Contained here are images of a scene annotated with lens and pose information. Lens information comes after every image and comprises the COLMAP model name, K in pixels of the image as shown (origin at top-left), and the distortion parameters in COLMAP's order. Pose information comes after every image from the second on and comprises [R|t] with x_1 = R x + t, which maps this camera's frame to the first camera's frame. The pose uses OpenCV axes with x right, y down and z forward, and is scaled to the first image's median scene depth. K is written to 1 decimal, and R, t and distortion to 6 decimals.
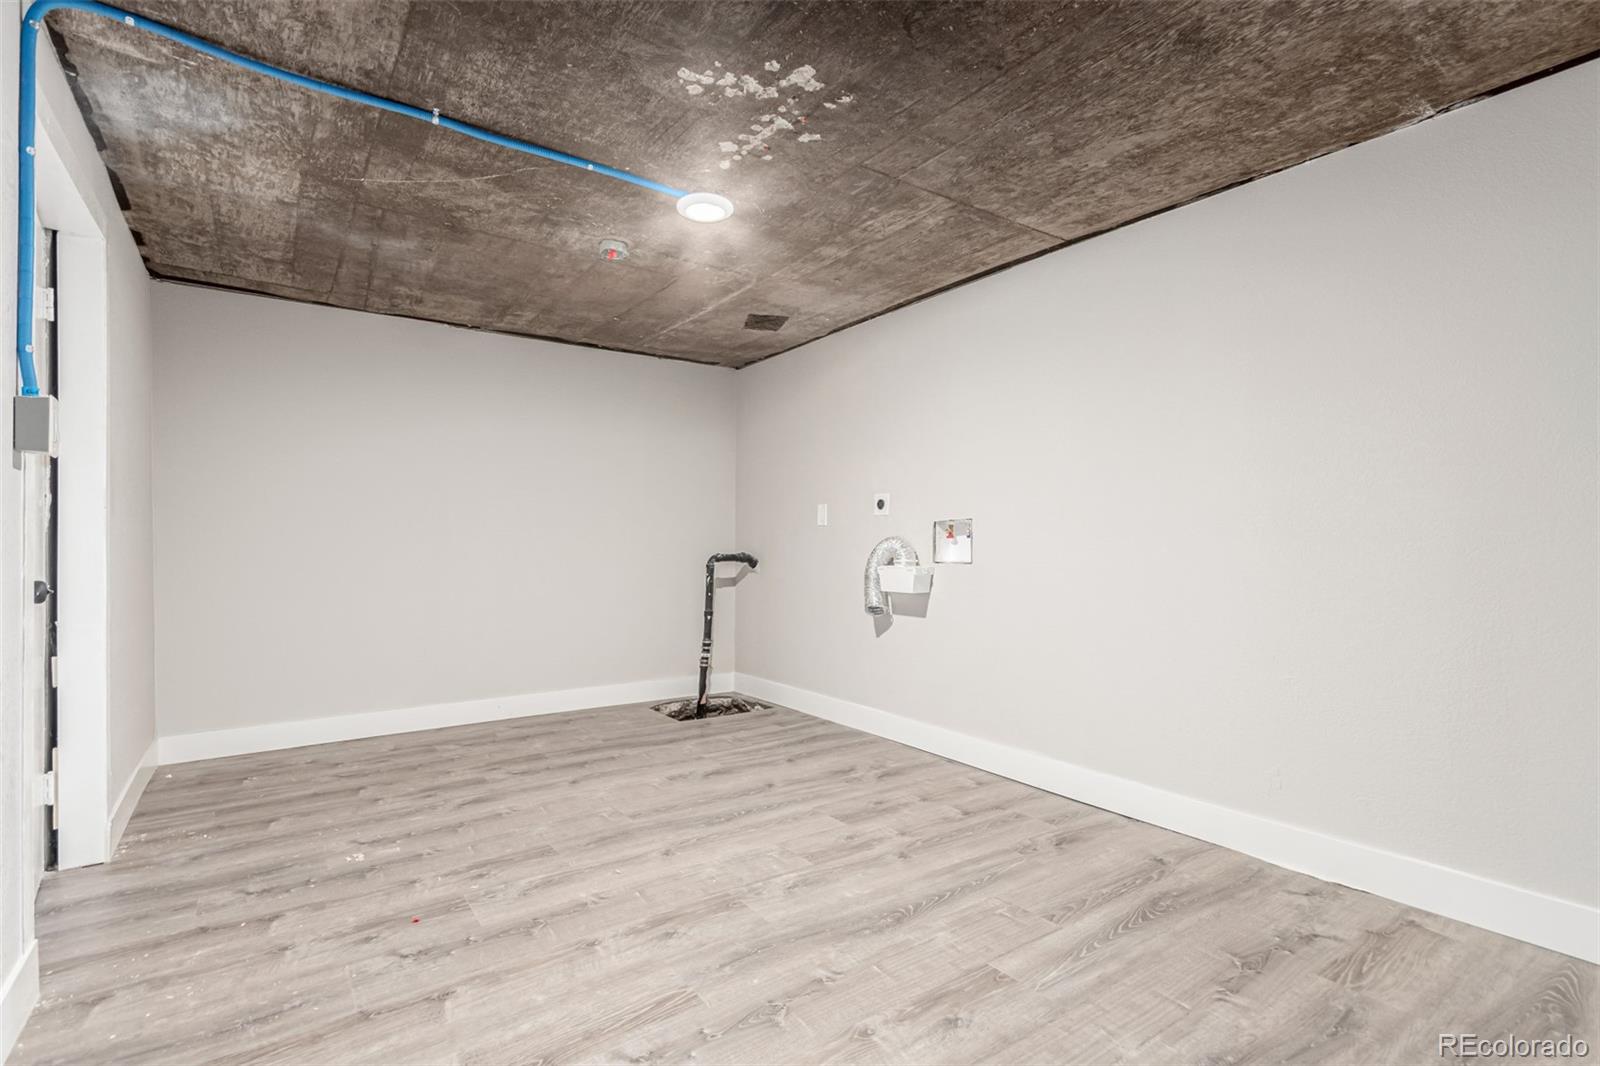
lens RADIAL K [[748.5, 0, 804.0], [0, 748.5, 529.0], [0, 0, 1]] dist [0.002778, -0.000497]
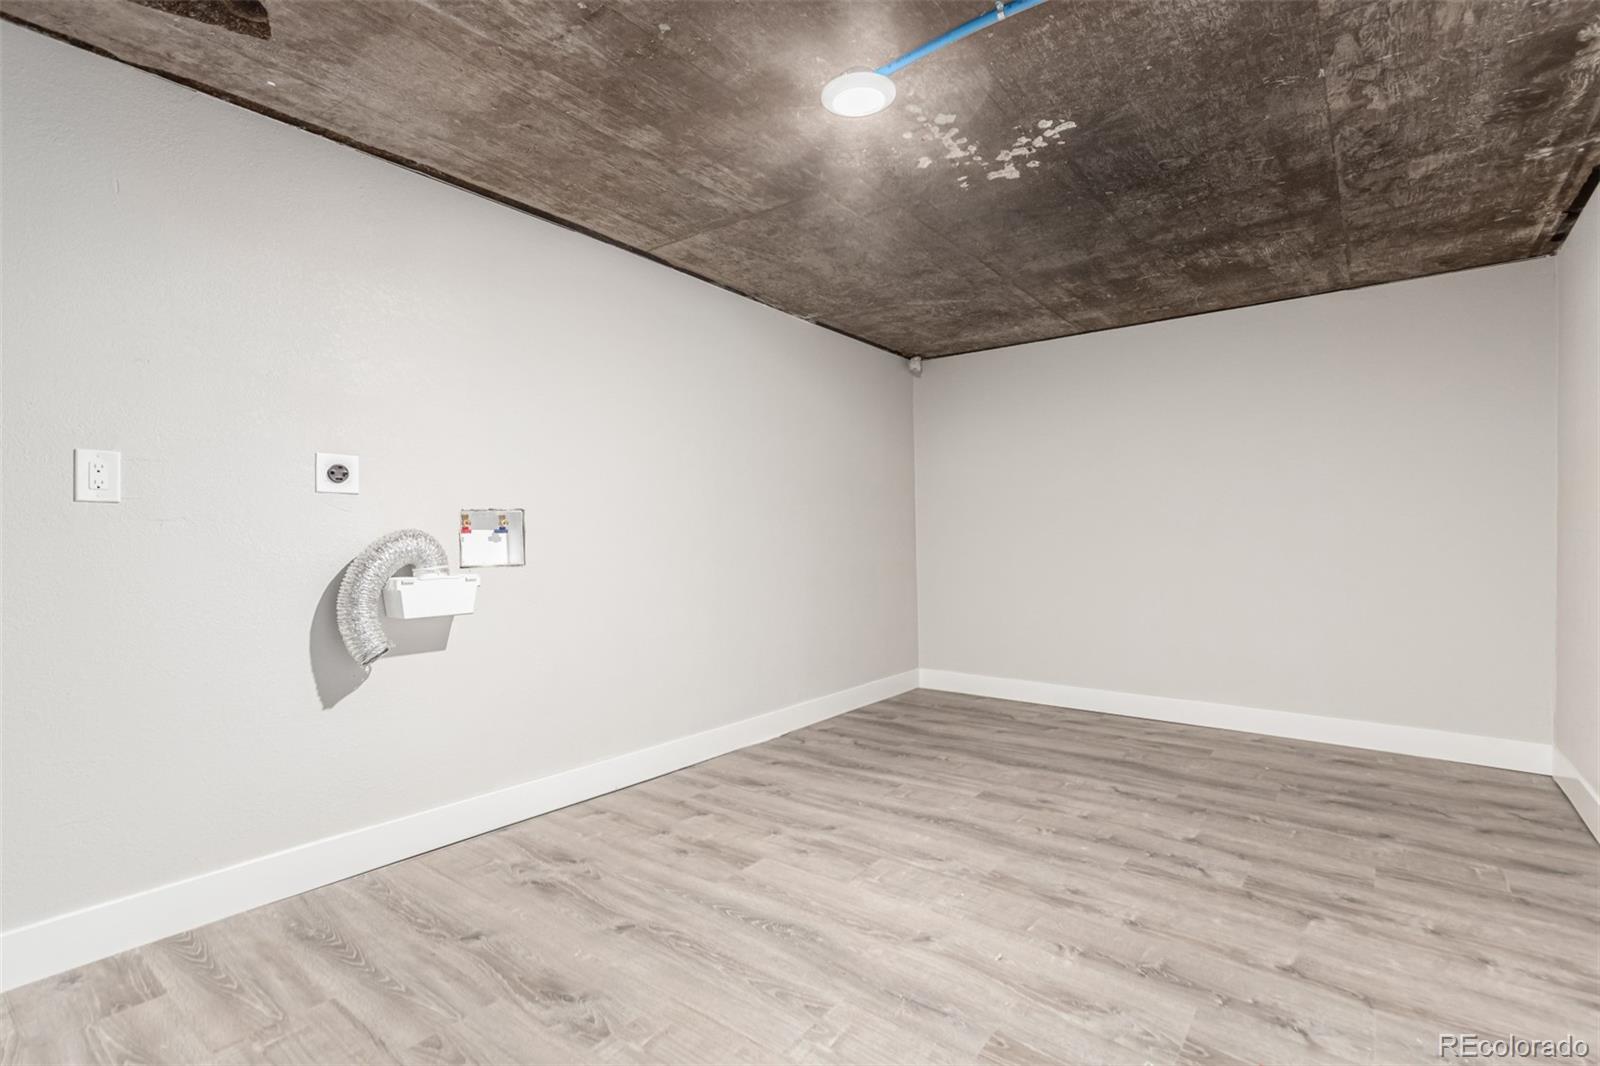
lens RADIAL K [[748.5, 0, 804.0], [0, 748.5, 529.0], [0, 0, 1]] dist [0.002778, -0.000497]
pose [[-0.282449, 0.012311, 0.959203, -0.872871], [-0.012466, 0.999786, -0.016503, 0.023276], [-0.959201, -0.016619, -0.282235, 1.310936]]
